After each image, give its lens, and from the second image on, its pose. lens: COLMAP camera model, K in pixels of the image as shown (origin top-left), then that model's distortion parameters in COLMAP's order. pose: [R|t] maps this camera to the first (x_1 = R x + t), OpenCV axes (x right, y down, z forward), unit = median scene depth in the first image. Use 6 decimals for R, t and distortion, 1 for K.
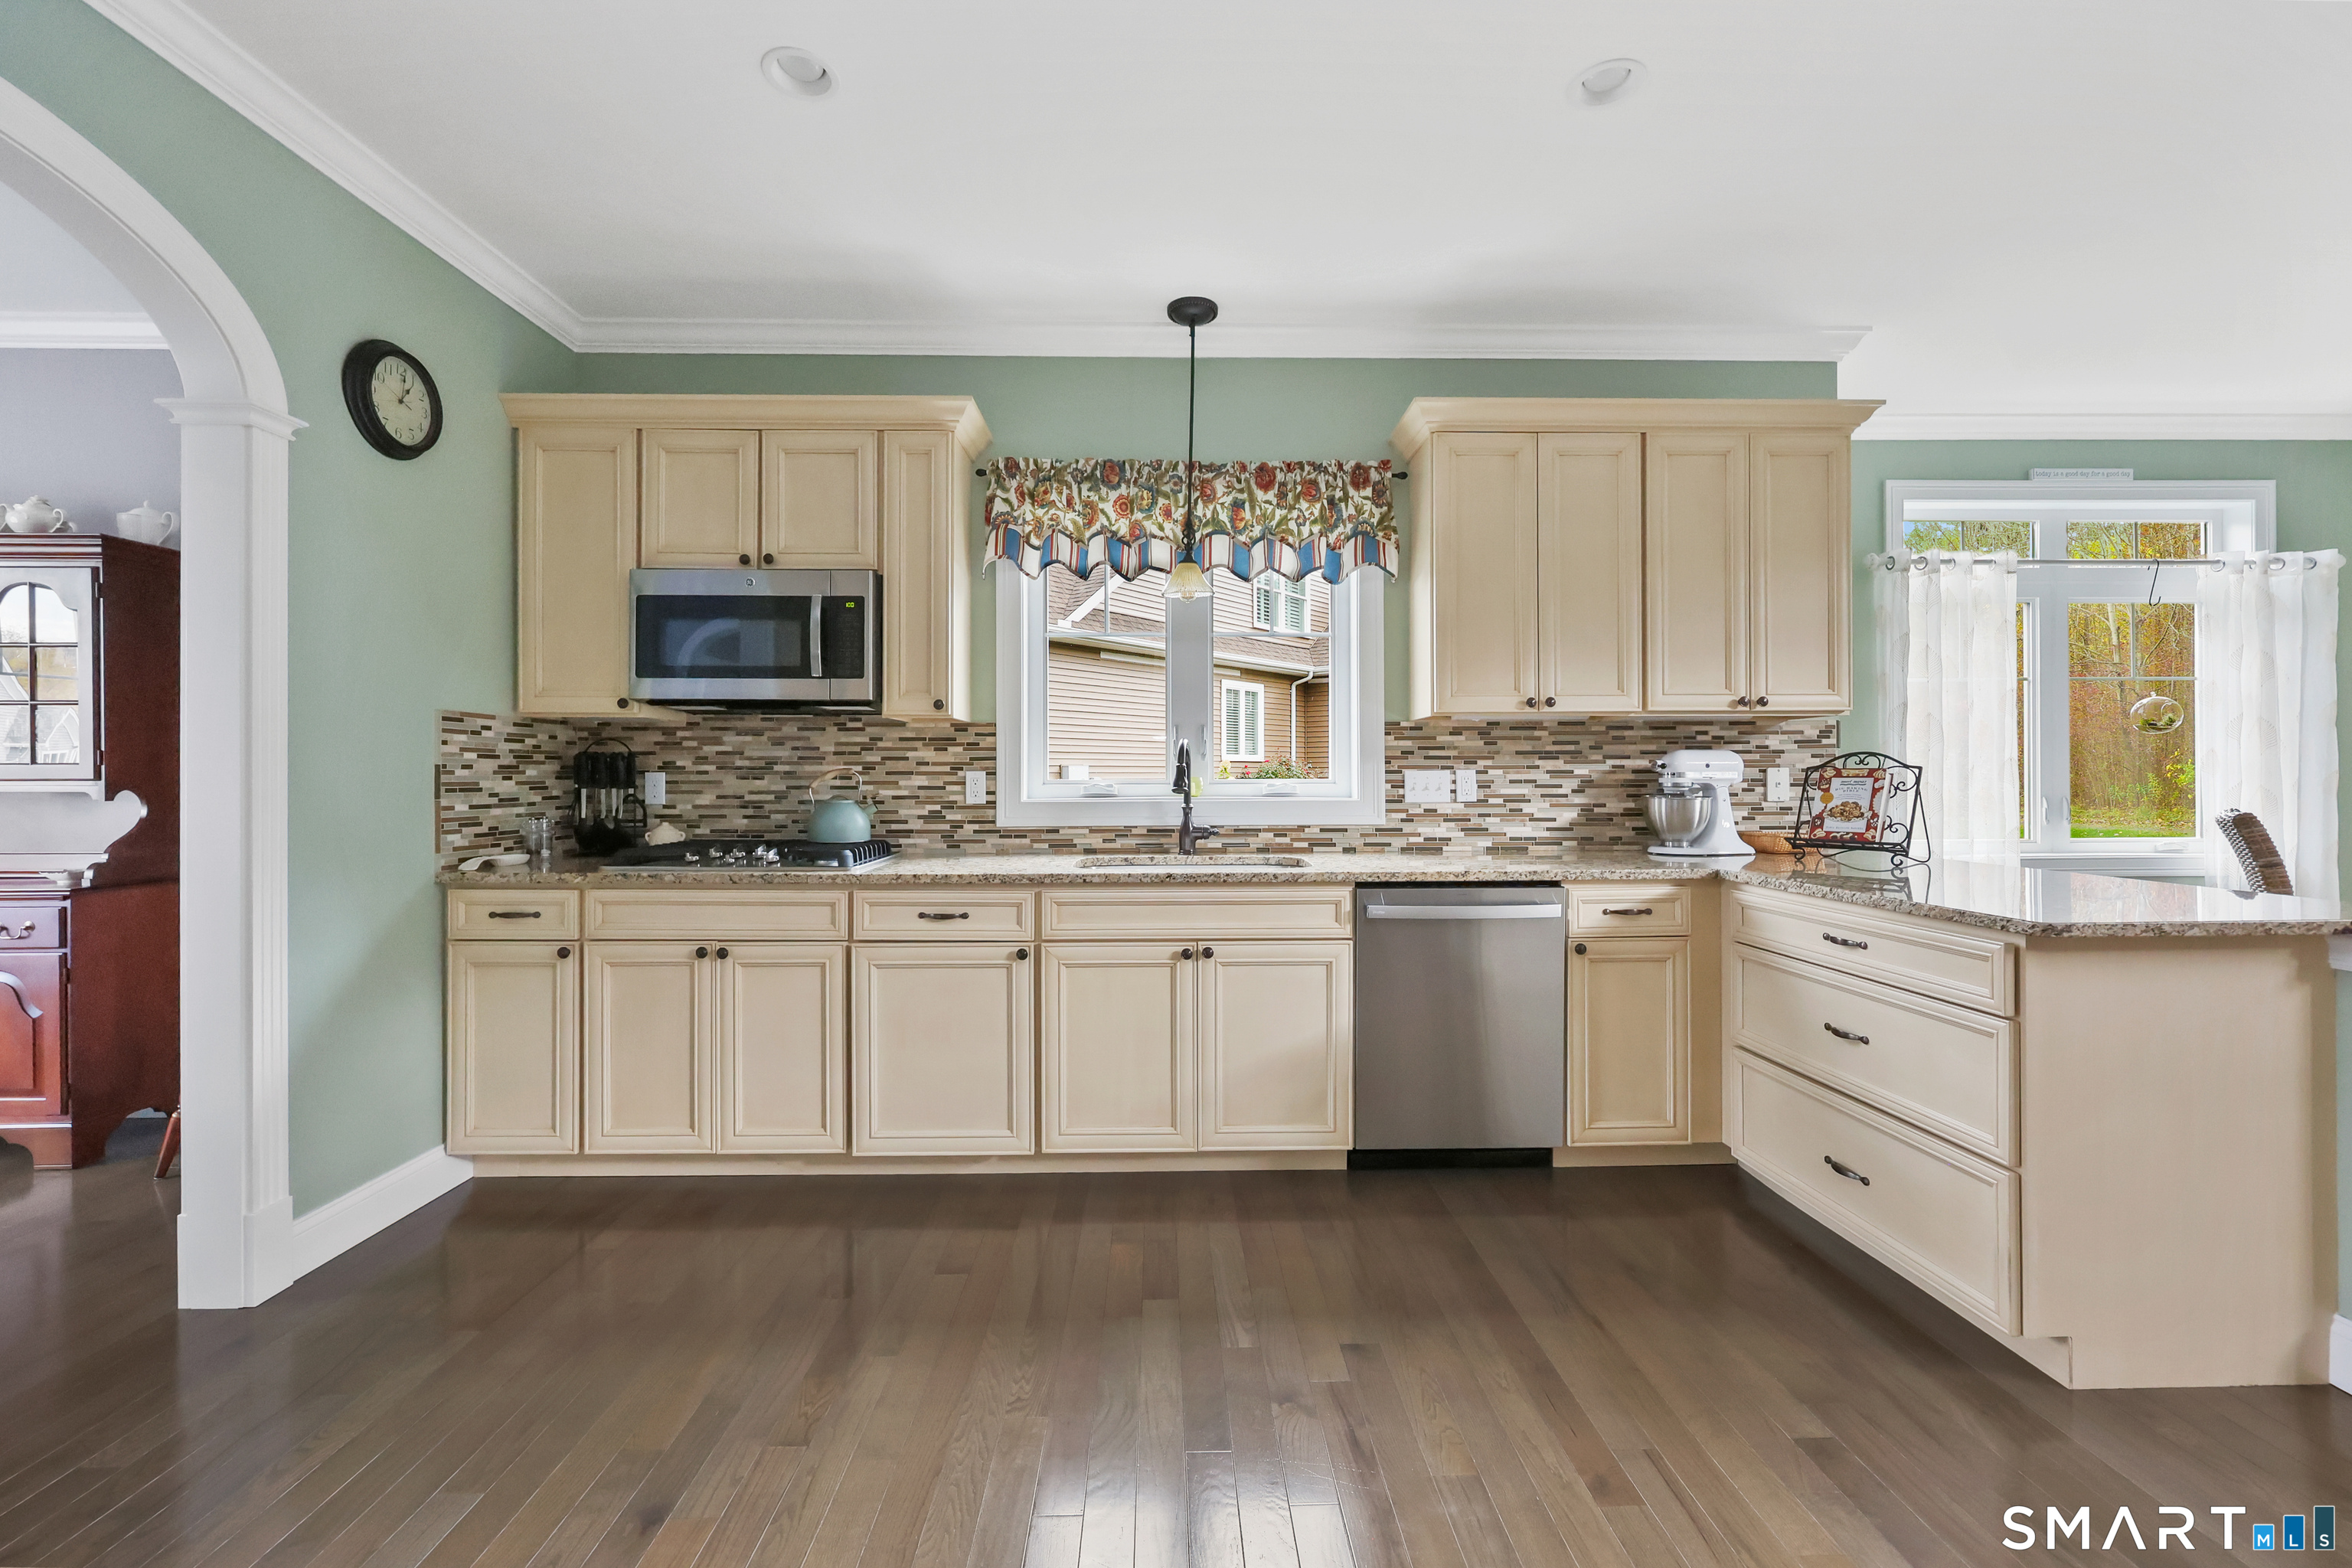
lens RADIAL K [[950.9, 0, 1181.3], [0, 950.9, 782.0], [0, 0, 1]] dist [0.001835, 0.000033]
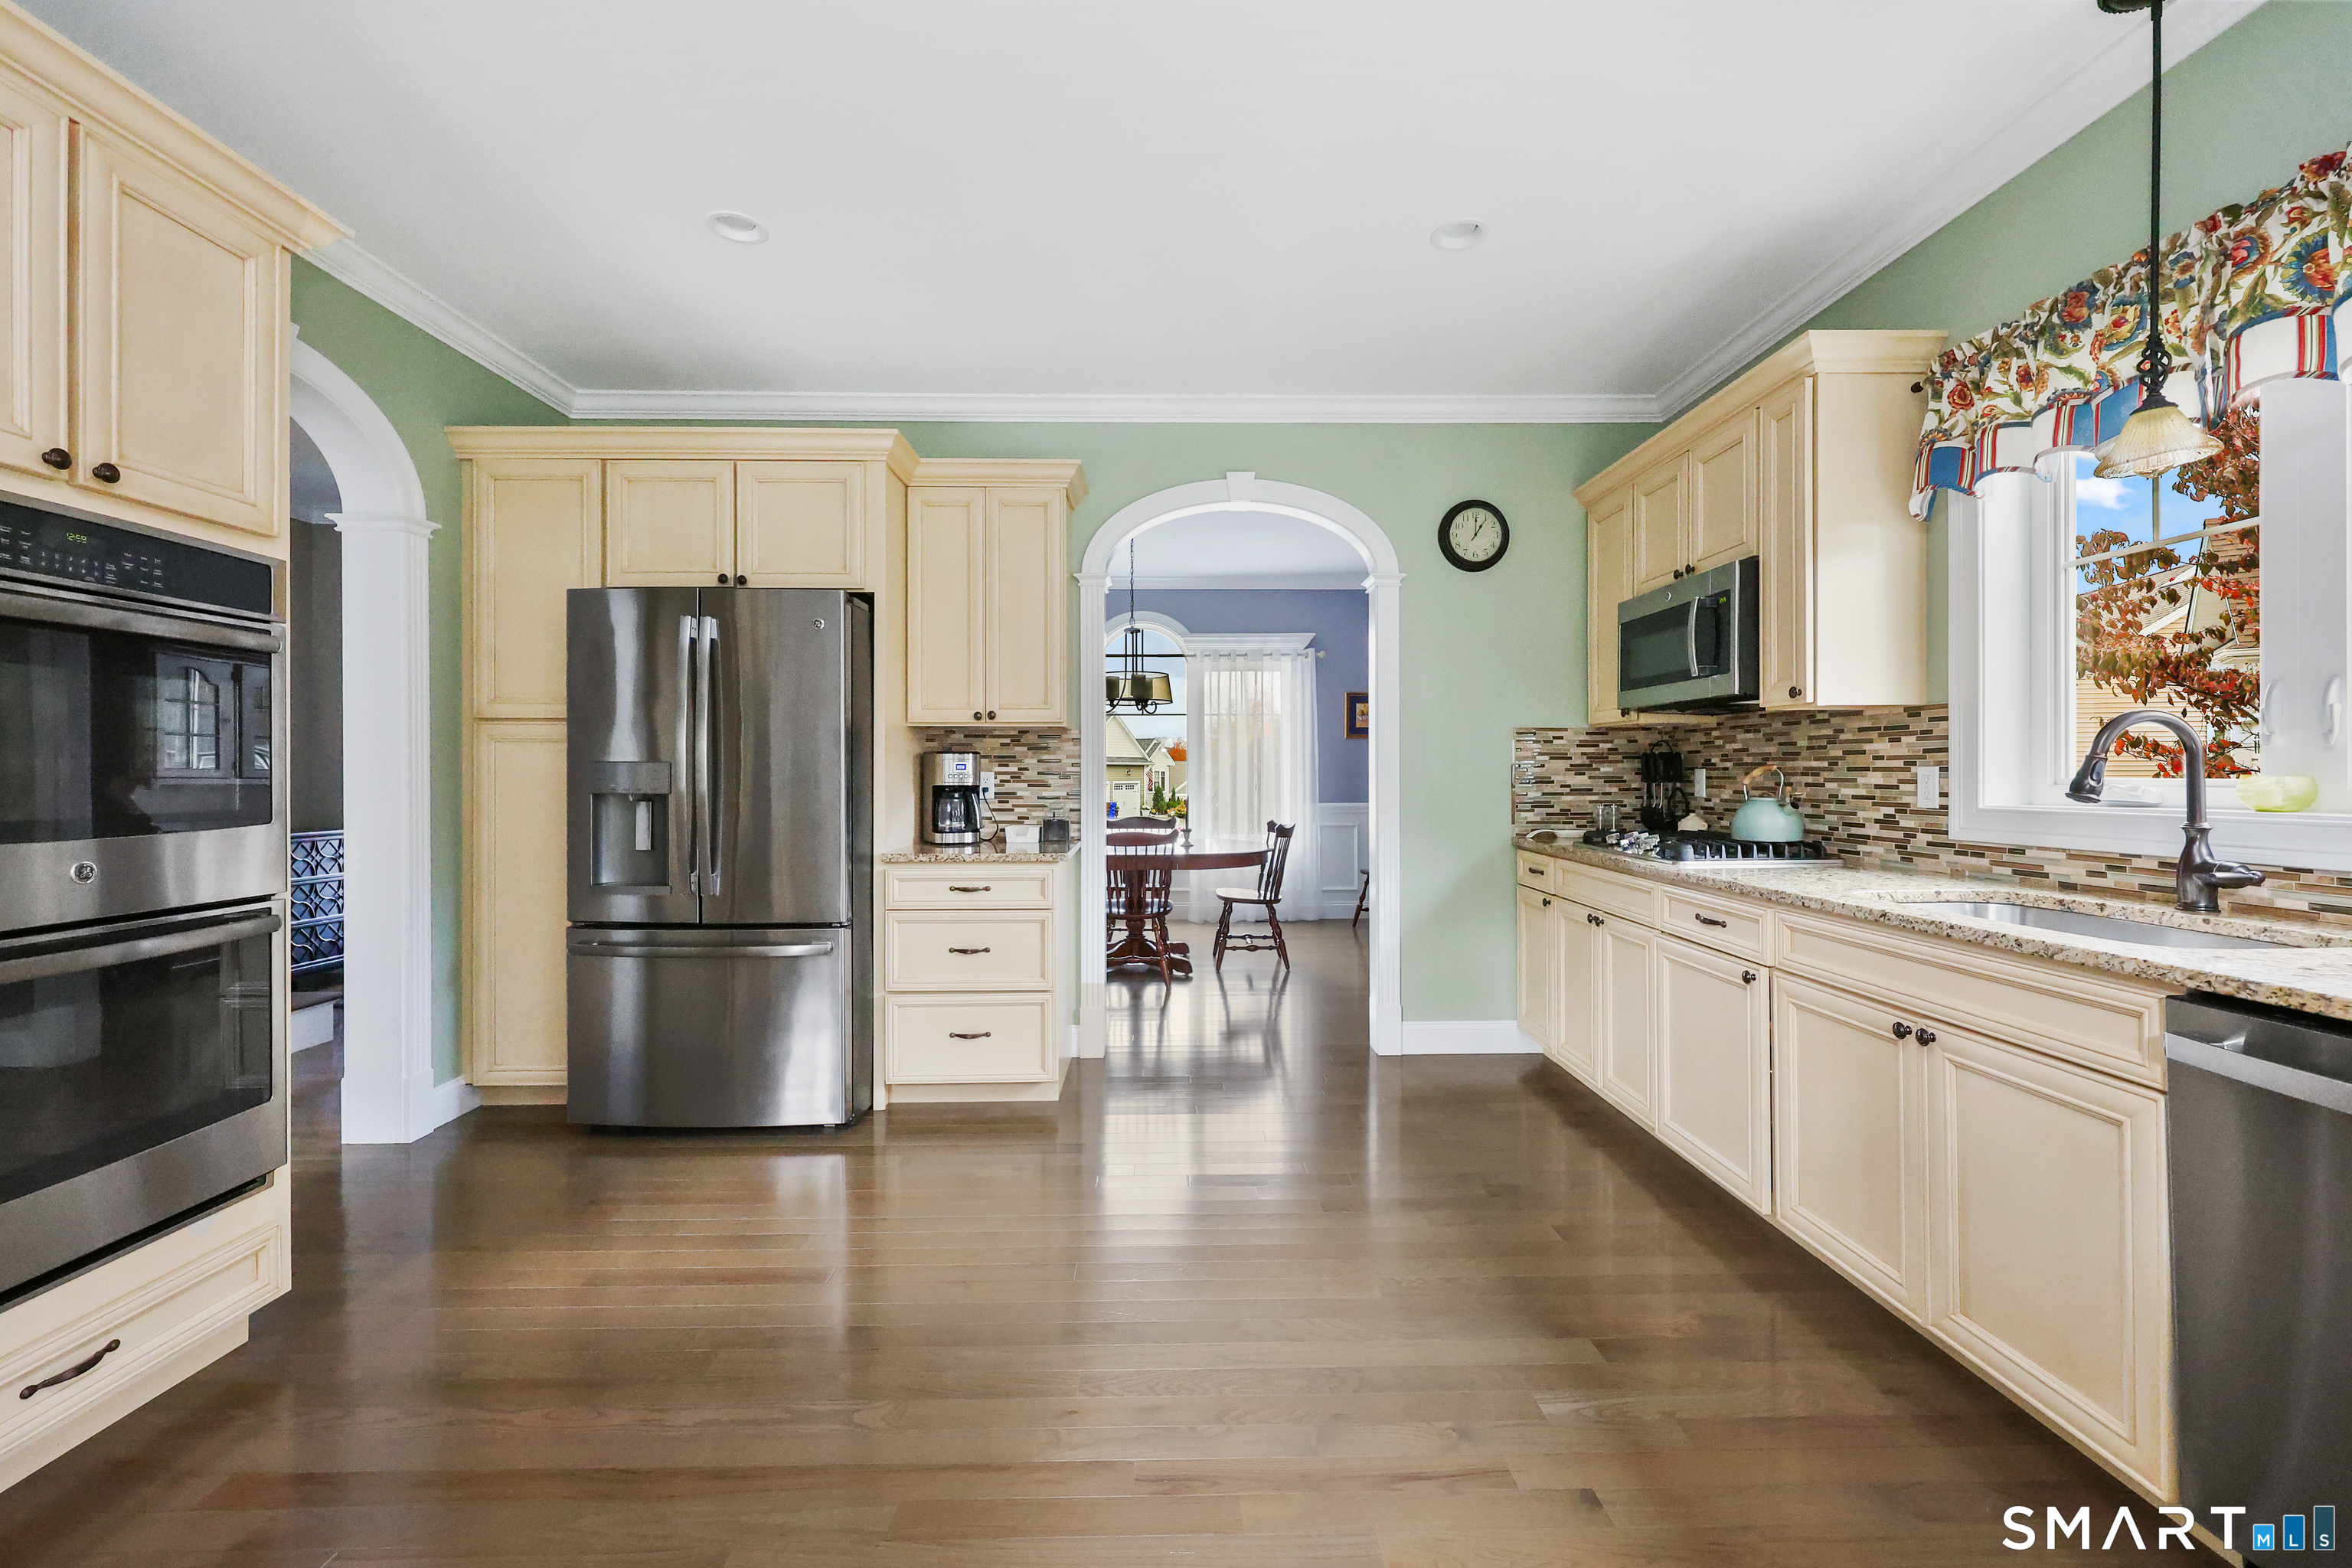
lens RADIAL K [[950.9, 0, 1181.5], [0, 950.9, 771.6], [0, 0, 1]] dist [0.001835, 0.000033]
pose [[0.001767, 0.000495, -0.999998, 0.576715], [-0.005212, 0.999986, 0.000486, -0.004387], [0.999985, 0.005211, 0.001770, 0.390048]]
